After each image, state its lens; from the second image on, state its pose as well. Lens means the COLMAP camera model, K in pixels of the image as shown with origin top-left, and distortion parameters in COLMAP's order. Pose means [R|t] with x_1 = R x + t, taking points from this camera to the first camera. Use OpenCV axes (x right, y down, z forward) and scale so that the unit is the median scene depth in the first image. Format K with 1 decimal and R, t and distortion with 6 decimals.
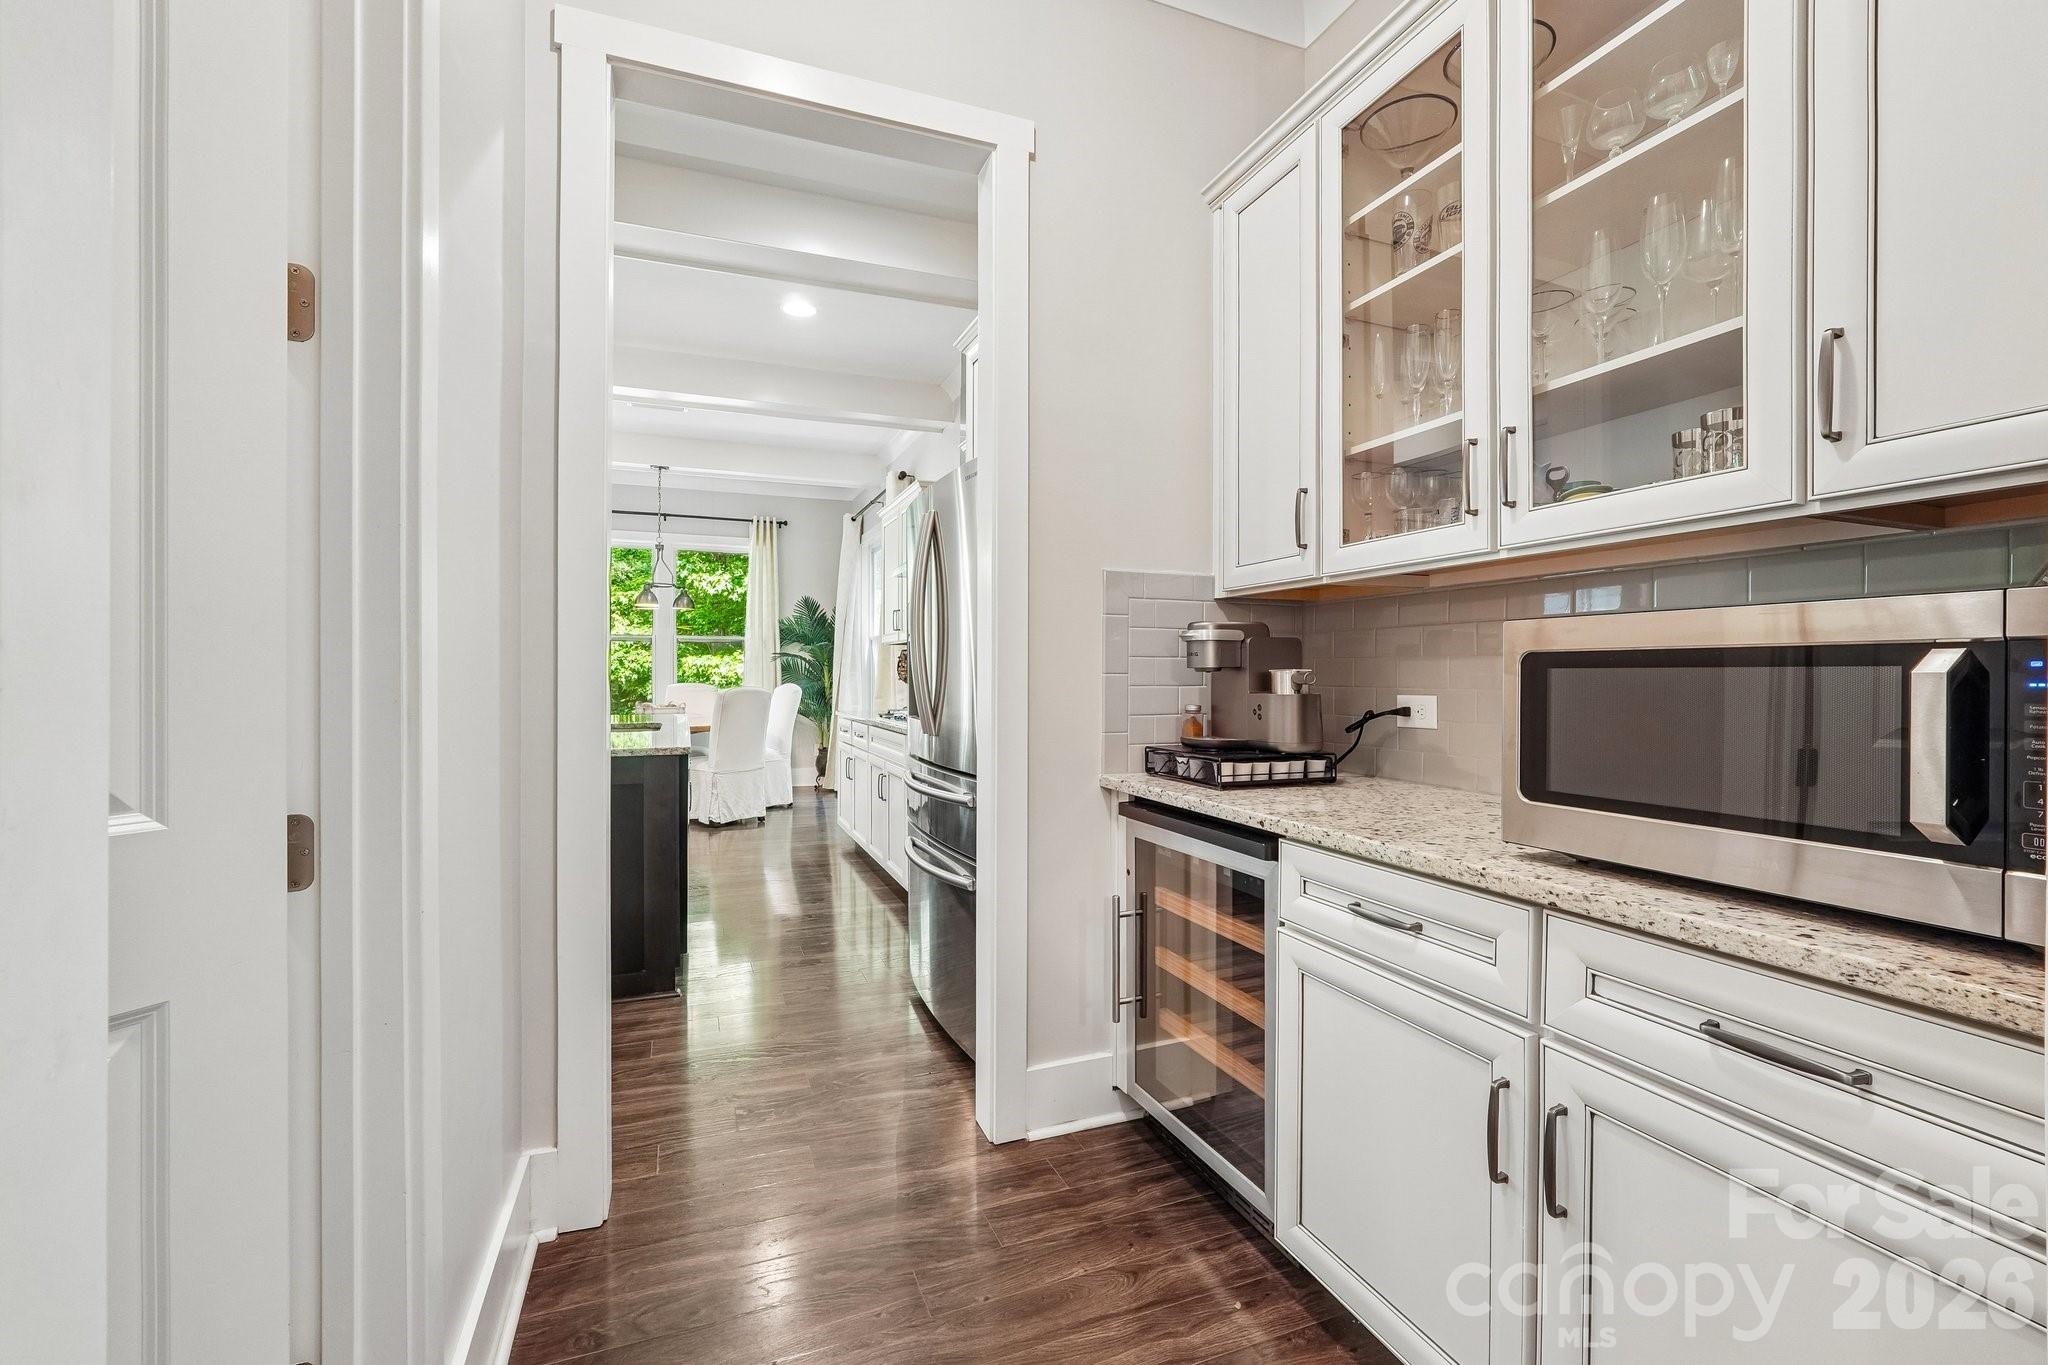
lens RADIAL K [[862.2, 0, 1027.2], [0, 862.2, 671.7], [0, 0, 1]] dist [-0.015775, 0.005932]
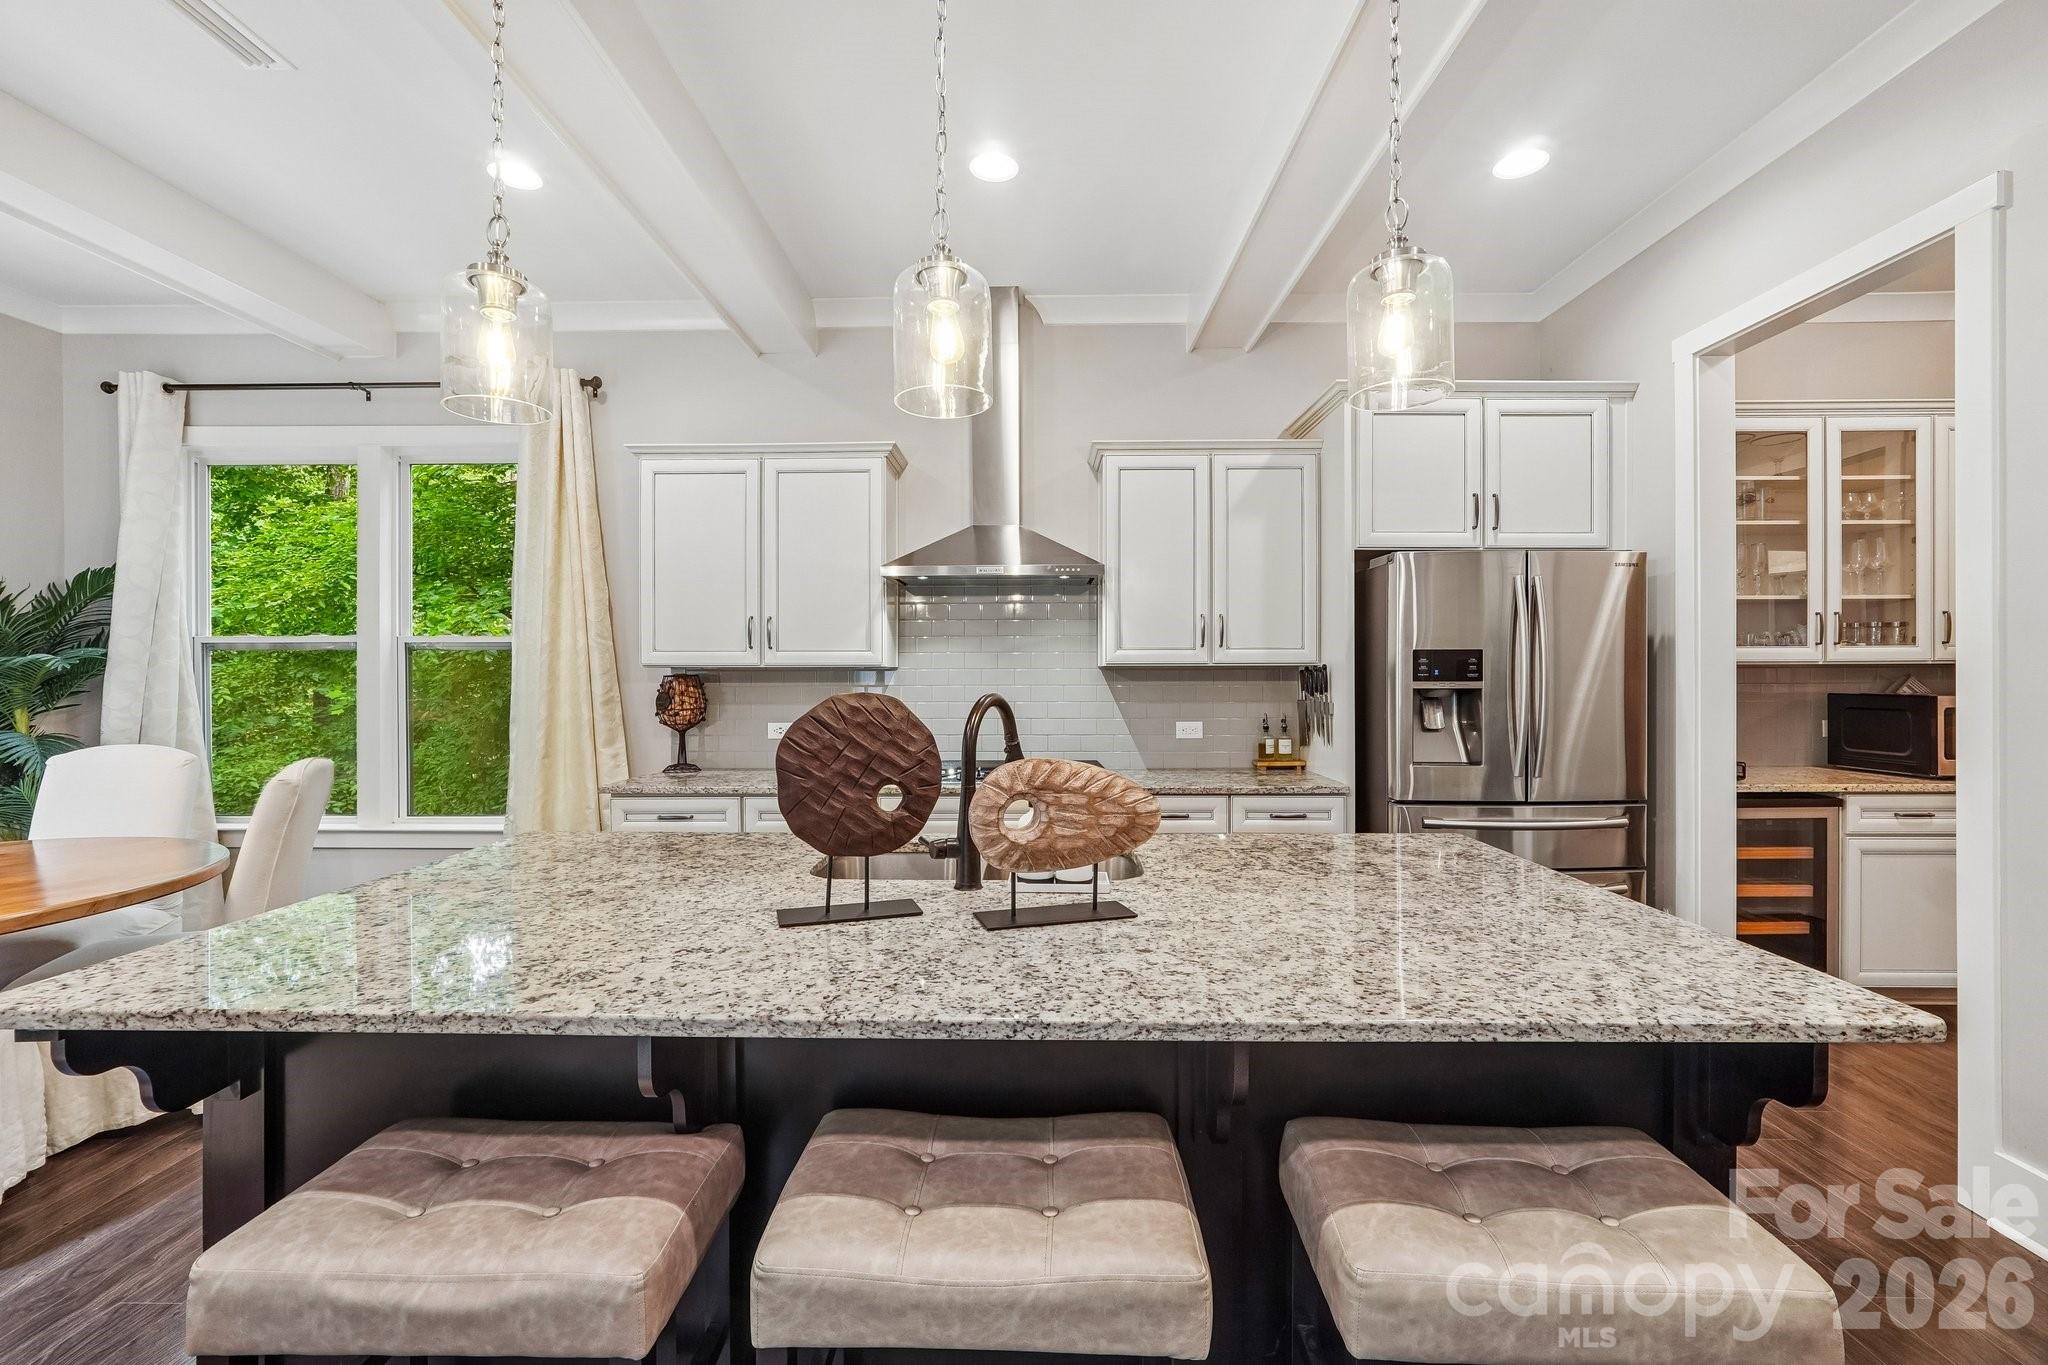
lens RADIAL K [[862.2, 0, 1028.7], [0, 862.2, 680.5], [0, 0, 1]] dist [-0.015775, 0.005932]
pose [[0.382553, -0.008292, 0.923896, -3.212171], [0.000671, 0.999962, 0.008697, -0.143046], [-0.923933, -0.002707, 0.382544, 2.749149]]
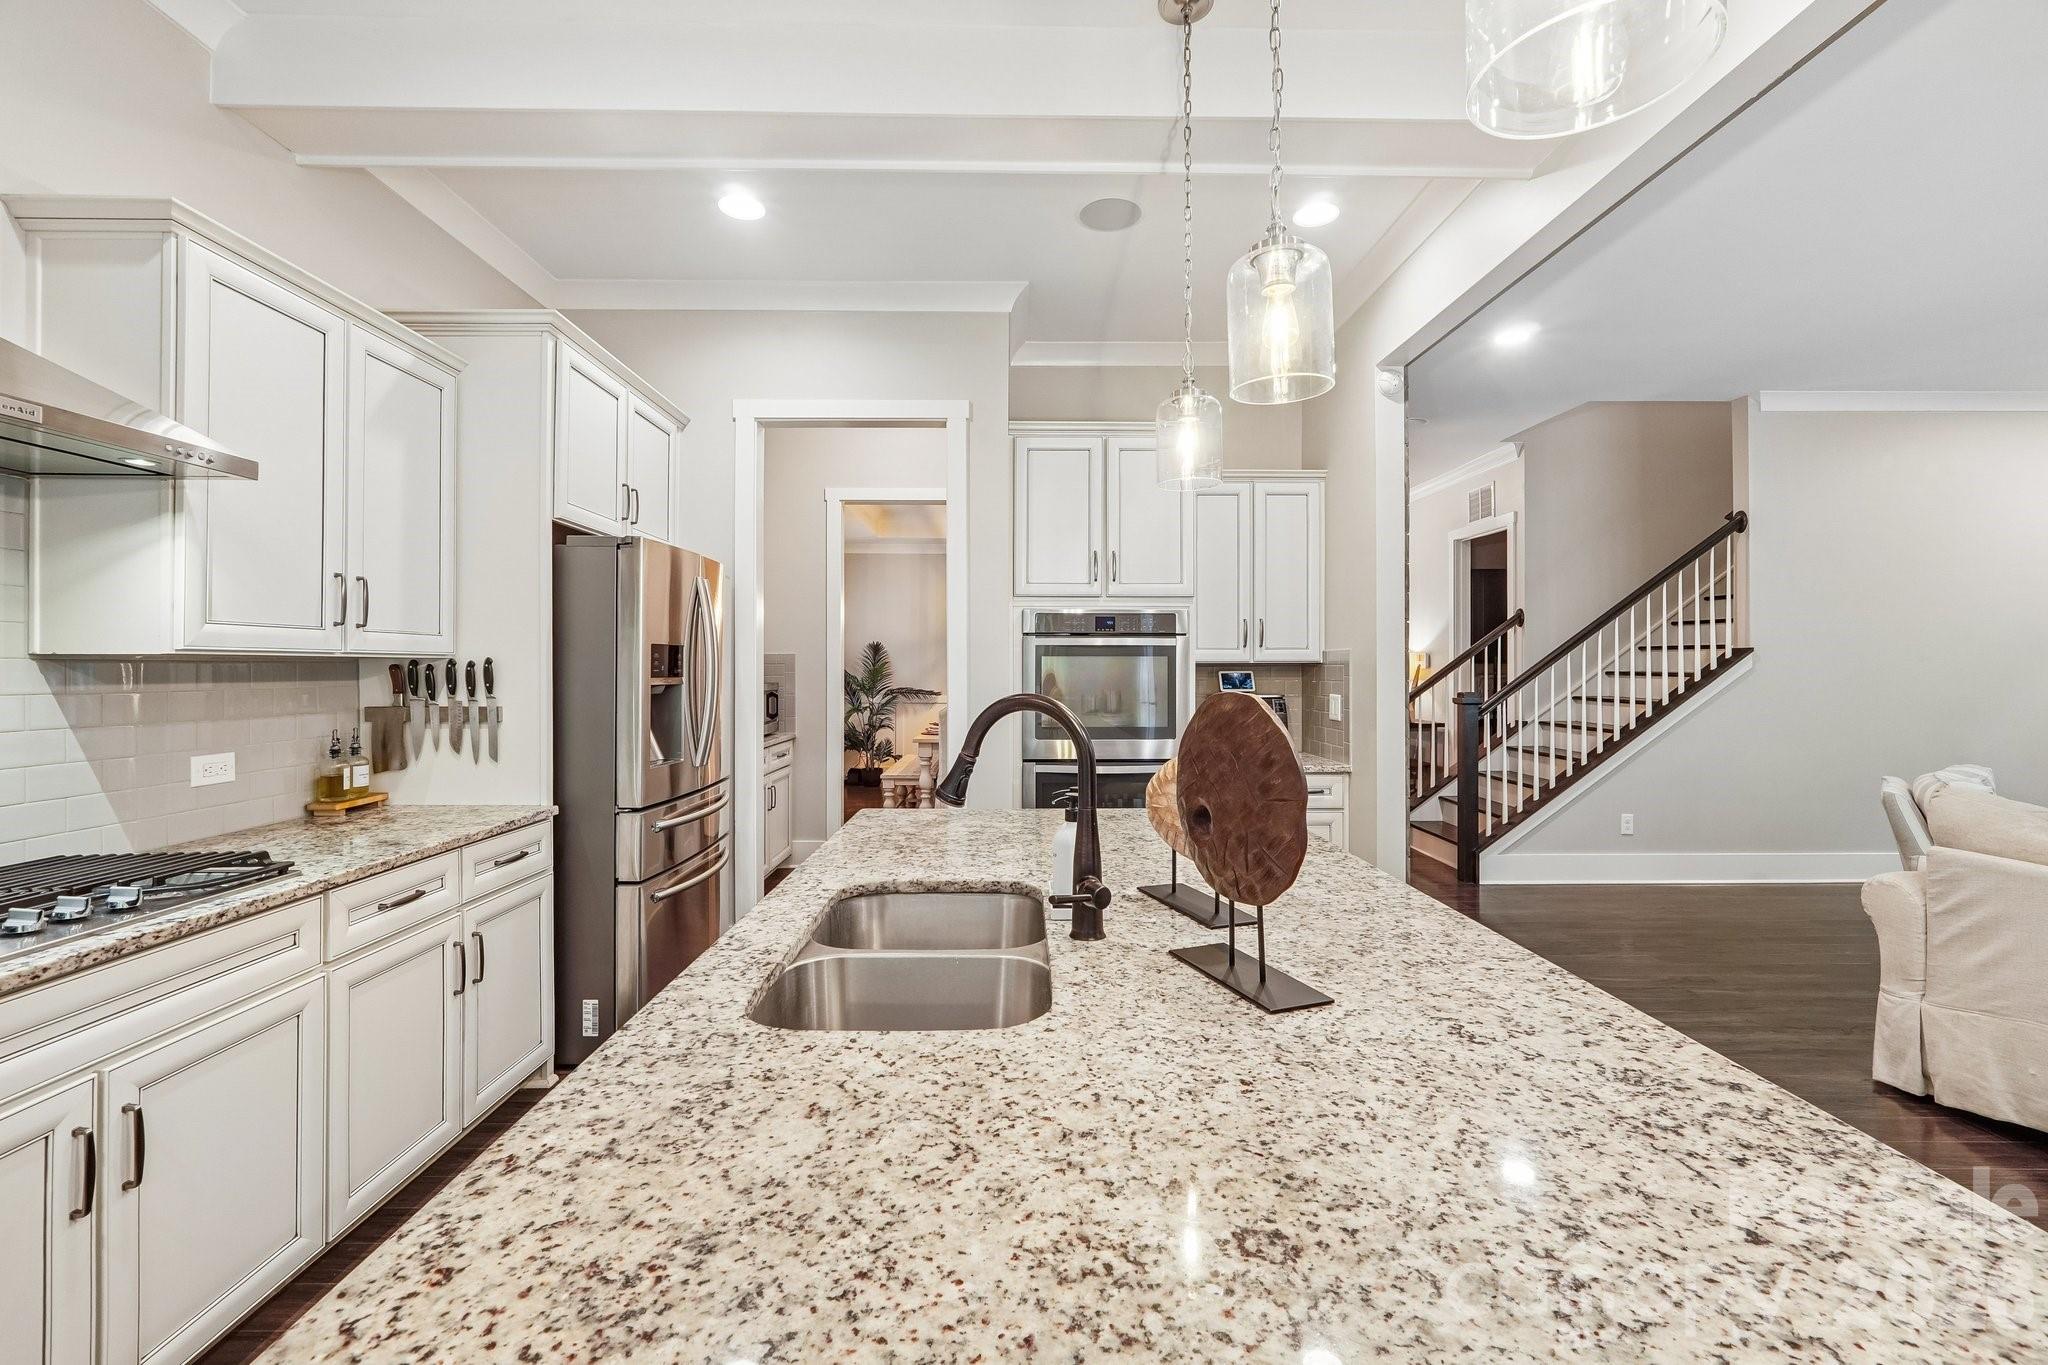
lens RADIAL K [[862.2, 0, 1022.3], [0, 862.2, 665.5], [0, 0, 1]] dist [-0.015775, 0.005932]
pose [[-0.931404, 0.002299, 0.363980, -2.234601], [0.001294, 0.999995, -0.003006, -0.141927], [-0.363985, -0.002329, -0.931402, 4.546786]]
